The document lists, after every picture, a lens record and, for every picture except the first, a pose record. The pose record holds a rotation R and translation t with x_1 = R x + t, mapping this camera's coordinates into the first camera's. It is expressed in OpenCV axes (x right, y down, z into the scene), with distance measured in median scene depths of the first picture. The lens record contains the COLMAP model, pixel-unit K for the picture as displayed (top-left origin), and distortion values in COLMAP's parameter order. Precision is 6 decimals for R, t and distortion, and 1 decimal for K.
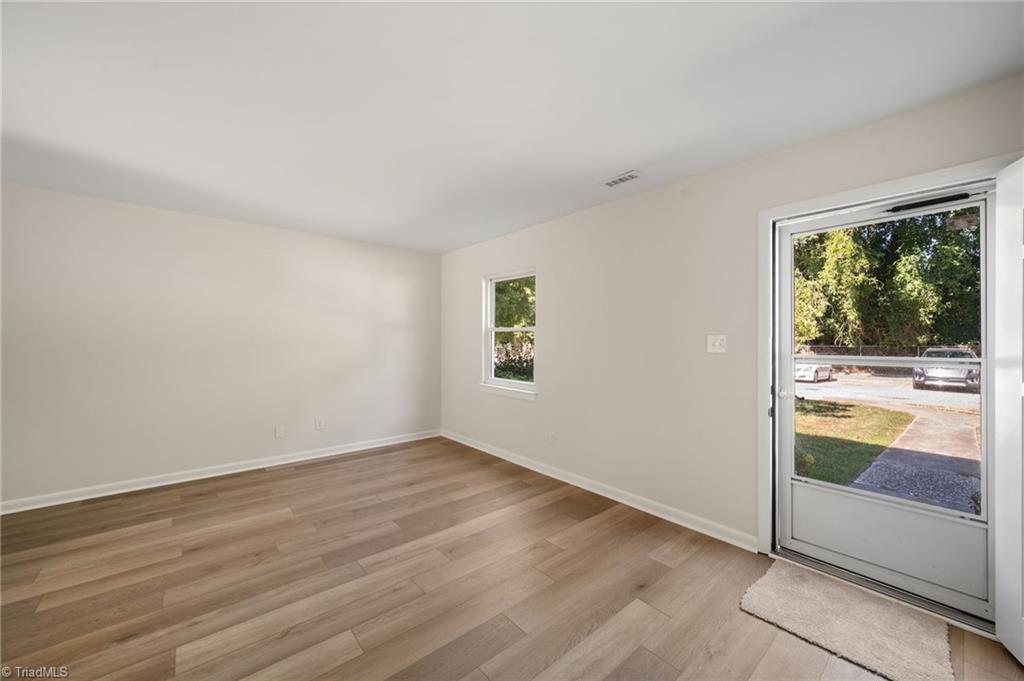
lens RADIAL K [[392.6, 0, 512.8], [0, 392.6, 336.7], [0, 0, 1]] dist [-0.001063, 0.000938]
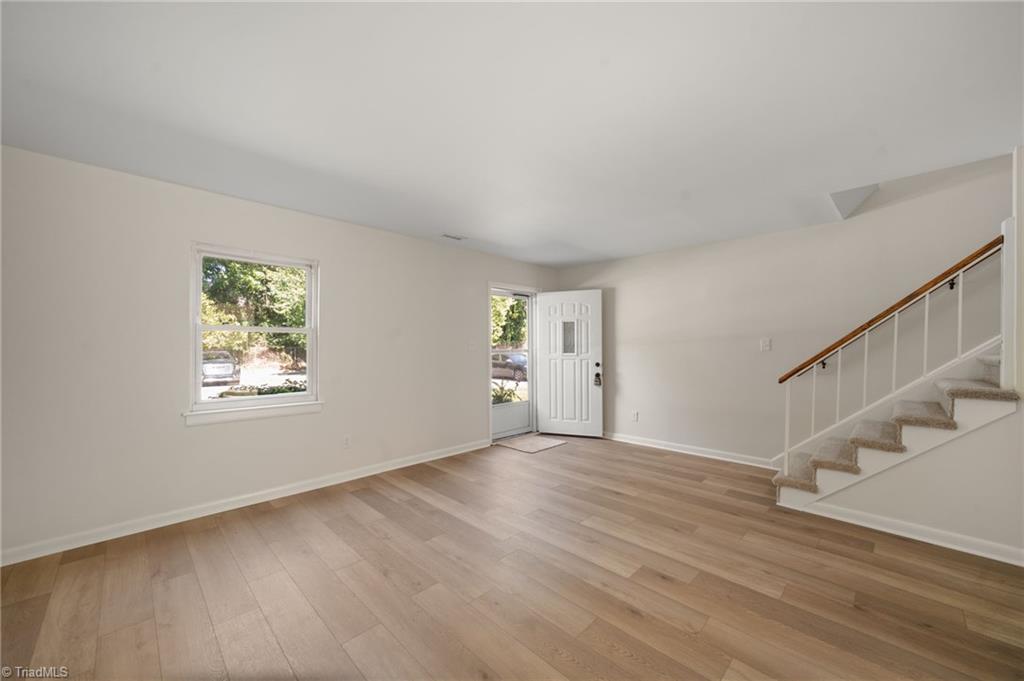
lens RADIAL K [[392.6, 0, 529.5], [0, 392.6, 341.7], [0, 0, 1]] dist [-0.001063, 0.000938]
pose [[-0.102169, 0.003900, 0.994759, -1.408547], [-0.004061, 0.999982, -0.004338, 0.008059], [-0.994759, -0.004483, -0.102152, 0.967957]]
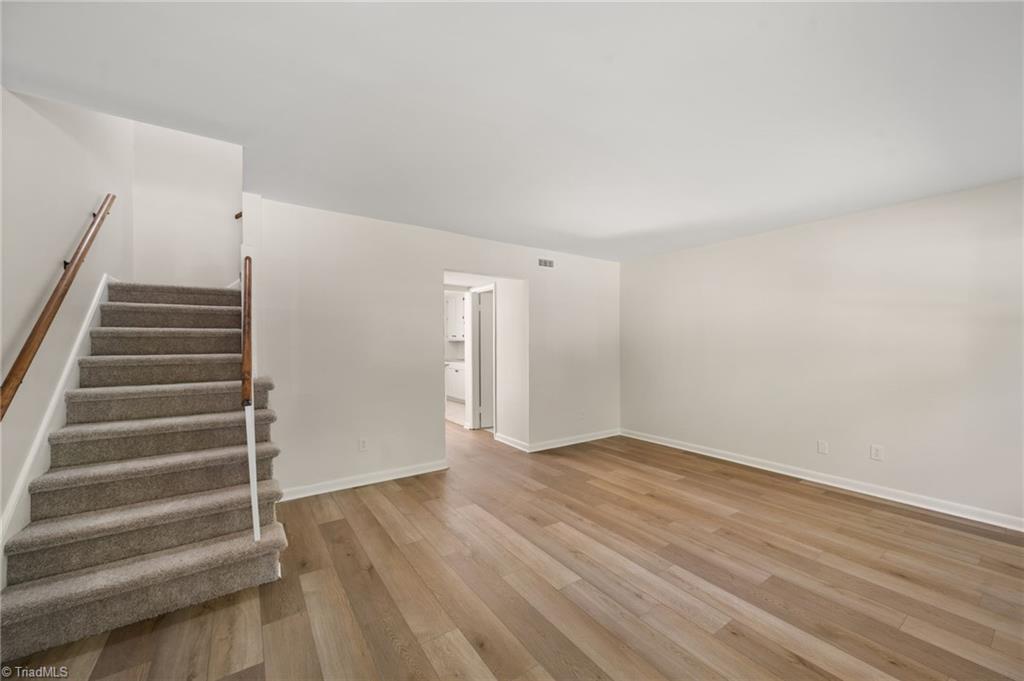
lens RADIAL K [[392.6, 0, 527.8], [0, 392.6, 341.2], [0, 0, 1]] dist [-0.001063, 0.000938]
pose [[-0.079474, -0.008911, -0.996797, 0.584781], [0.004112, 0.999949, -0.009267, 0.010581], [0.996828, -0.004835, -0.079433, 0.657859]]
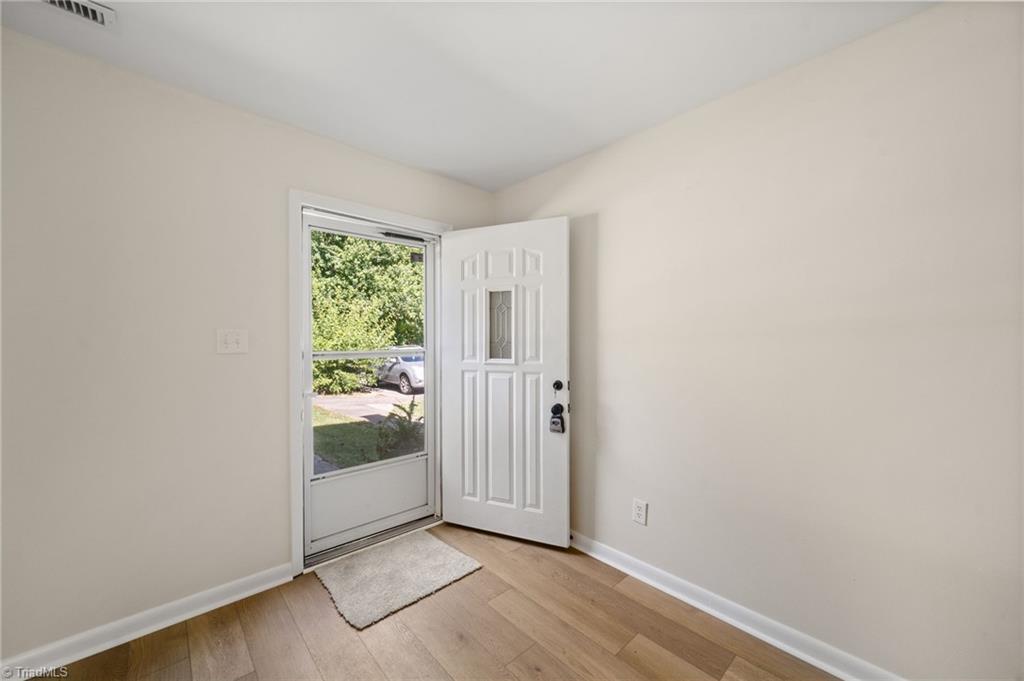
lens RADIAL K [[392.6, 0, 526.3], [0, 392.6, 339.2], [0, 0, 1]] dist [-0.001063, 0.000938]
pose [[-0.059351, -0.001286, 0.998236, -0.271085], [-0.009223, 0.999957, 0.000740, 0.009649], [-0.998195, -0.009162, -0.059360, 0.516356]]
